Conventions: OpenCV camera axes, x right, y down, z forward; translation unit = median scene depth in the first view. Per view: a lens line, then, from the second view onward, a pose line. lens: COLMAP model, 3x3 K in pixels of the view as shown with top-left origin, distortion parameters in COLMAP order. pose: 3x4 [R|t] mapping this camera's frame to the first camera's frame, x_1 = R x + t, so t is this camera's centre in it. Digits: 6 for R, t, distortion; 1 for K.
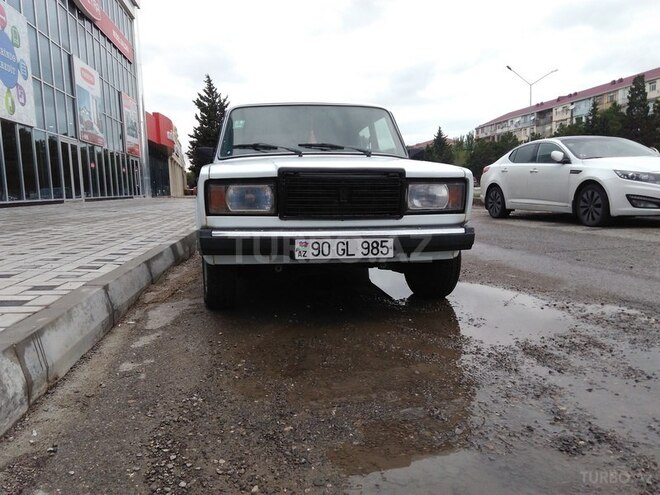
lens RADIAL K [[517.2, 0, 330.0], [0, 517.2, 247.5], [0, 0, 1]] dist [0.071893, -0.069654]
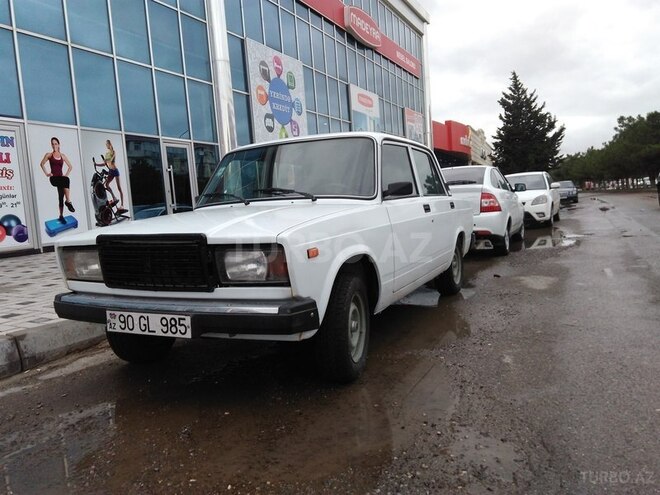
lens RADIAL K [[517.2, 0, 330.0], [0, 517.2, 247.5], [0, 0, 1]] dist [0.071893, -0.069654]
pose [[0.821041, 0.012565, -0.570732, 0.152092], [-0.012893, 0.999911, 0.003465, -0.026017], [0.570724, 0.004514, 0.821129, 0.081086]]
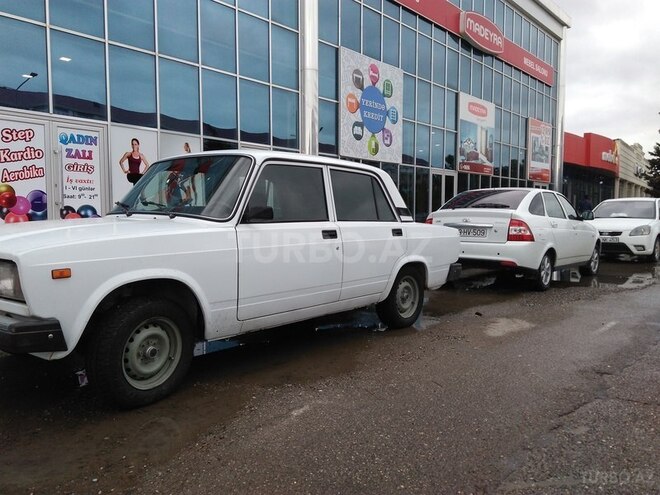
lens RADIAL K [[517.2, 0, 330.0], [0, 517.2, 247.5], [0, 0, 1]] dist [0.071893, -0.069654]
pose [[0.645716, 0.076345, -0.759752, 0.230375], [-0.106701, 0.994248, 0.009223, -0.041893], [0.756086, 0.075111, 0.650148, 0.166523]]
